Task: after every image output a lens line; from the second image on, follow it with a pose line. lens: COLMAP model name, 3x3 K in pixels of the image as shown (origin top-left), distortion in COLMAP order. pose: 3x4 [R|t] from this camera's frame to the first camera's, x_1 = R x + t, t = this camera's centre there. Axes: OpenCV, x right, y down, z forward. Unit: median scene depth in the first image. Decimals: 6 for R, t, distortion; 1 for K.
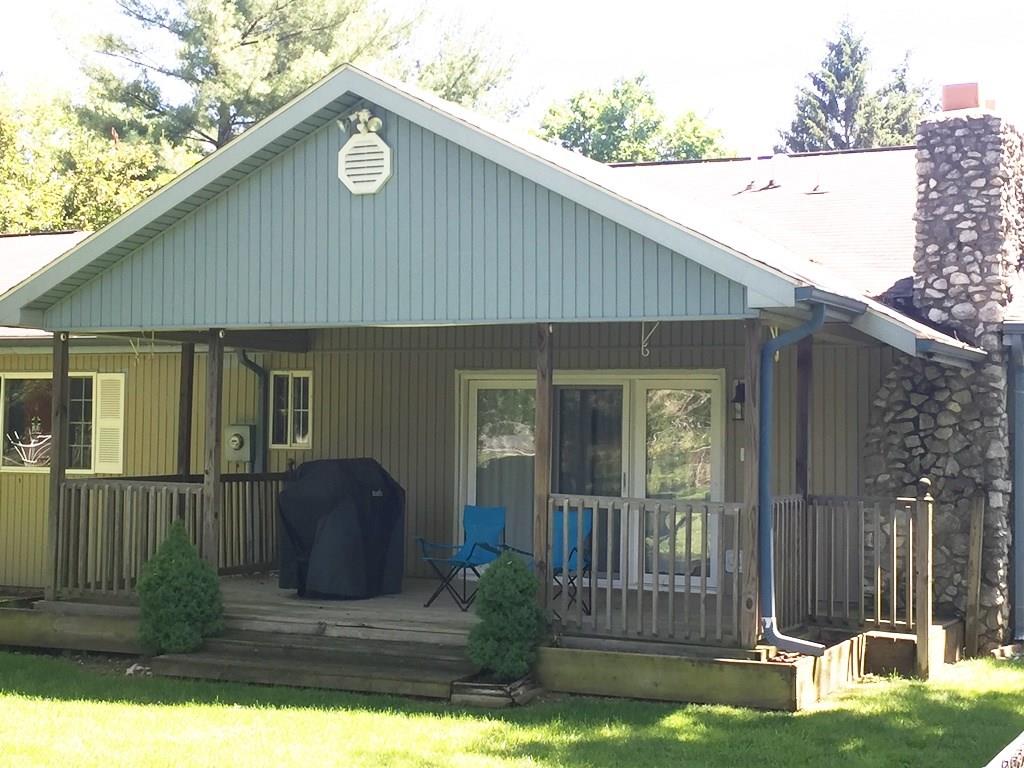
lens RADIAL K [[1615.2, 0, 511.5], [0, 1615.2, 385.6], [0, 0, 1]] dist [0.106233, 0.000000]
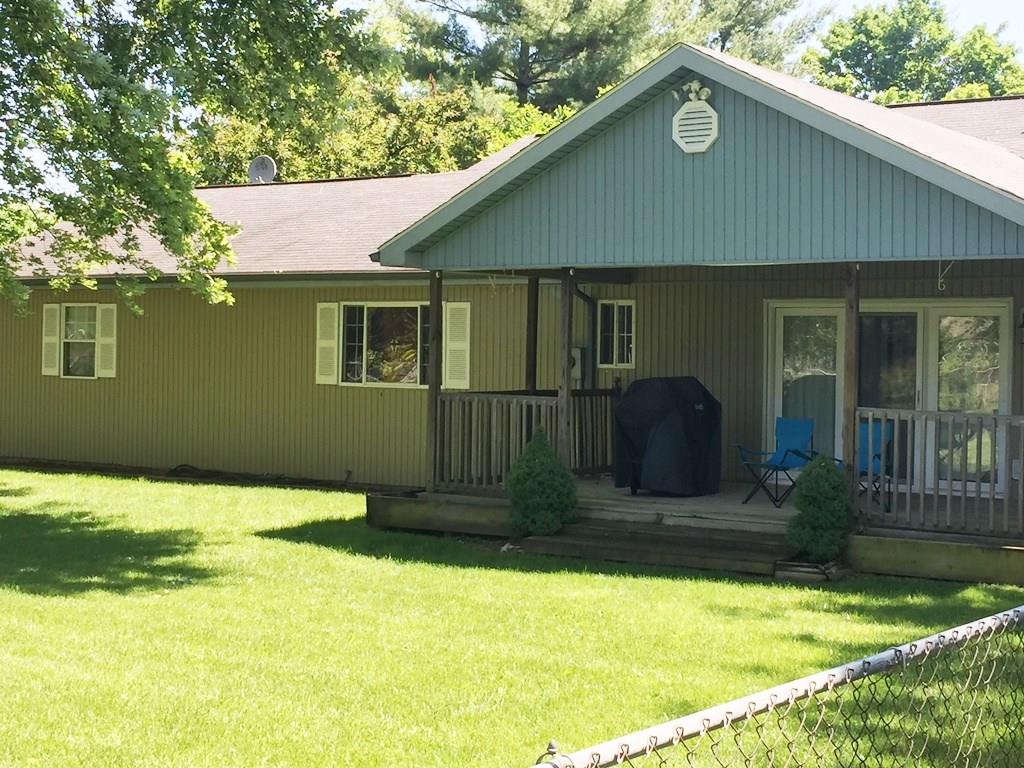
lens RADIAL K [[1615.2, 0, 535.4], [0, 1615.2, 362.3], [0, 0, 1]] dist [0.106233, 0.000000]
pose [[0.988185, 0.001753, -0.153253, -0.022055], [0.003690, 0.999373, 0.035223, -0.006882], [0.153219, -0.035372, 0.987559, -0.169250]]
